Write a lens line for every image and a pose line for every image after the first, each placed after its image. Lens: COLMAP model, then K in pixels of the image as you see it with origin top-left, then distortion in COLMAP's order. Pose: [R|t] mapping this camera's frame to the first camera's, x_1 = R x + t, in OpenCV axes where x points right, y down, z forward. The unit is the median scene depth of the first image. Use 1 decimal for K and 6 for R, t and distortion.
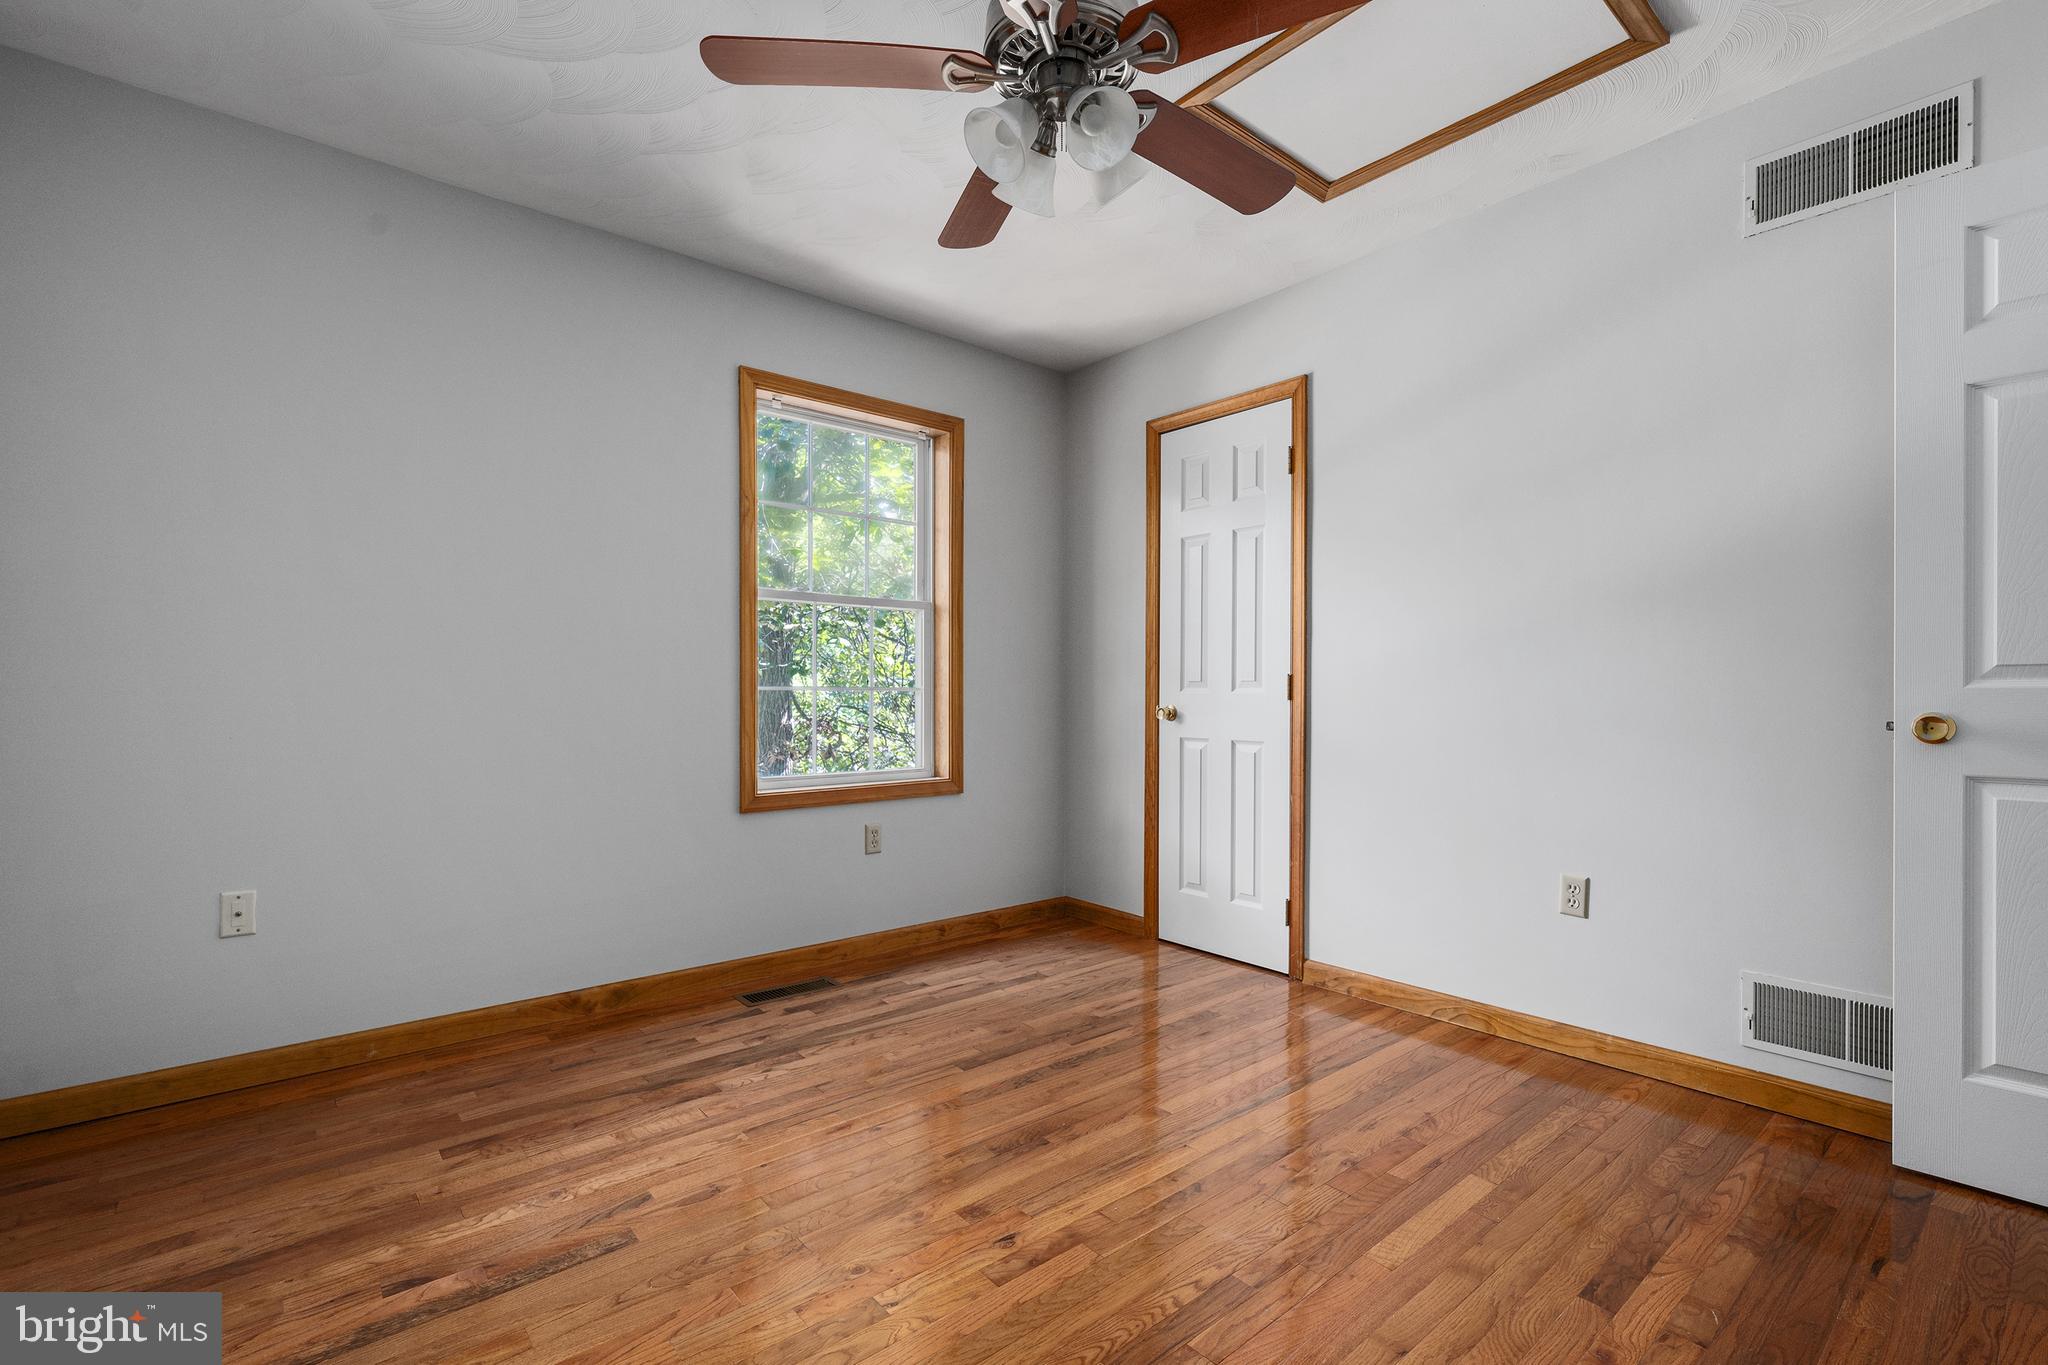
lens RADIAL K [[926.7, 0, 1025.2], [0, 926.7, 694.6], [0, 0, 1]] dist [0.001311, -0.001359]
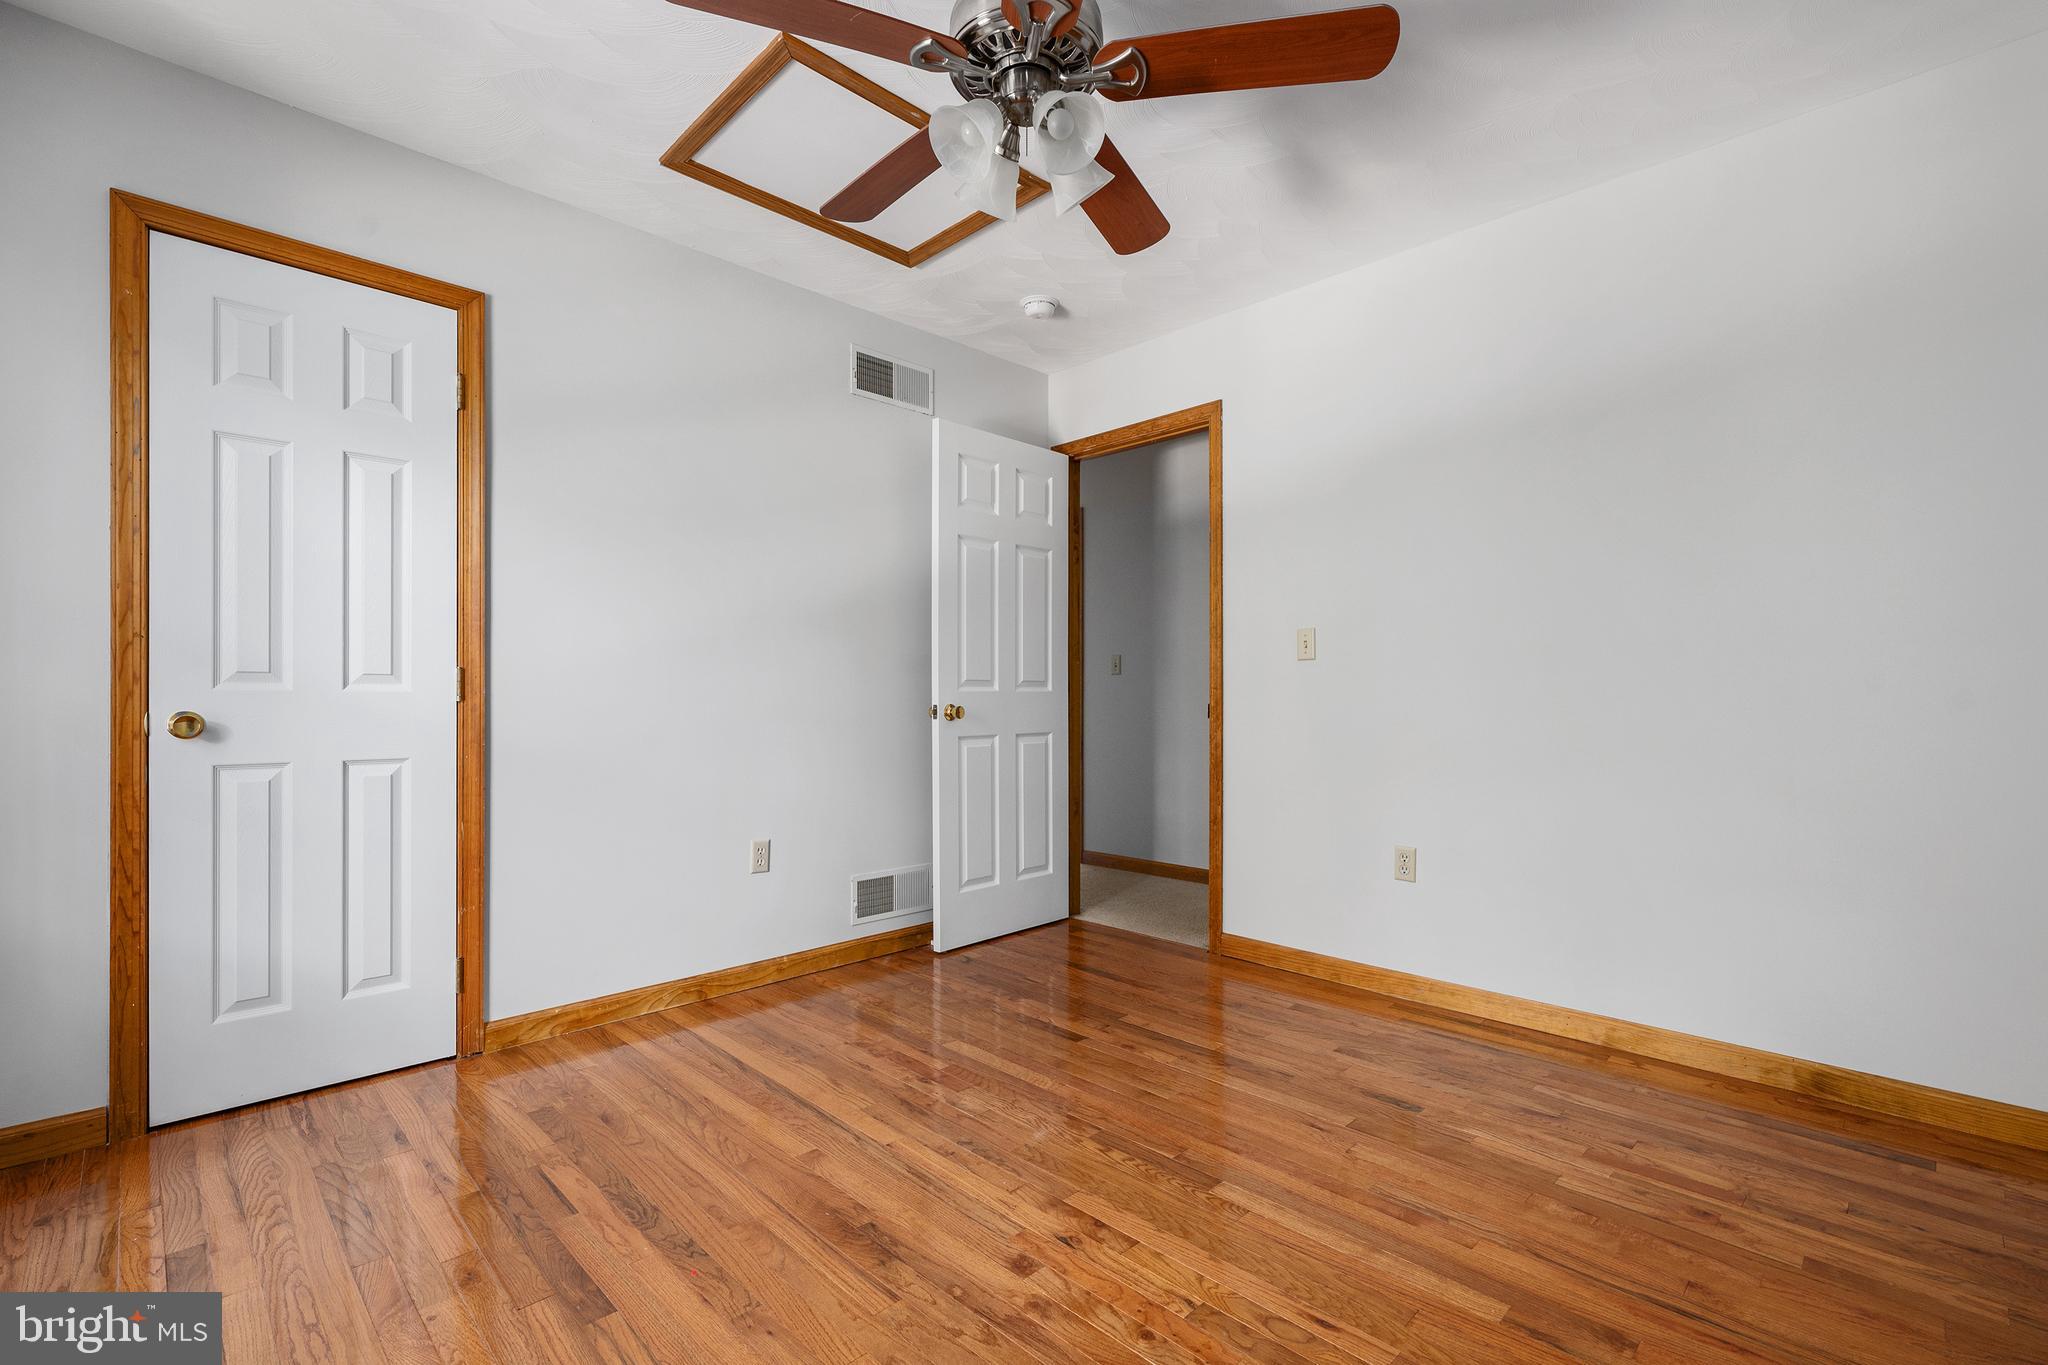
lens RADIAL K [[926.7, 0, 1028.7], [0, 926.7, 689.3], [0, 0, 1]] dist [0.001311, -0.001359]
pose [[-0.100185, 0.003630, 0.994962, -0.684726], [-0.003095, 0.999987, -0.003960, -0.002712], [-0.994964, -0.003476, -0.100173, 0.772574]]
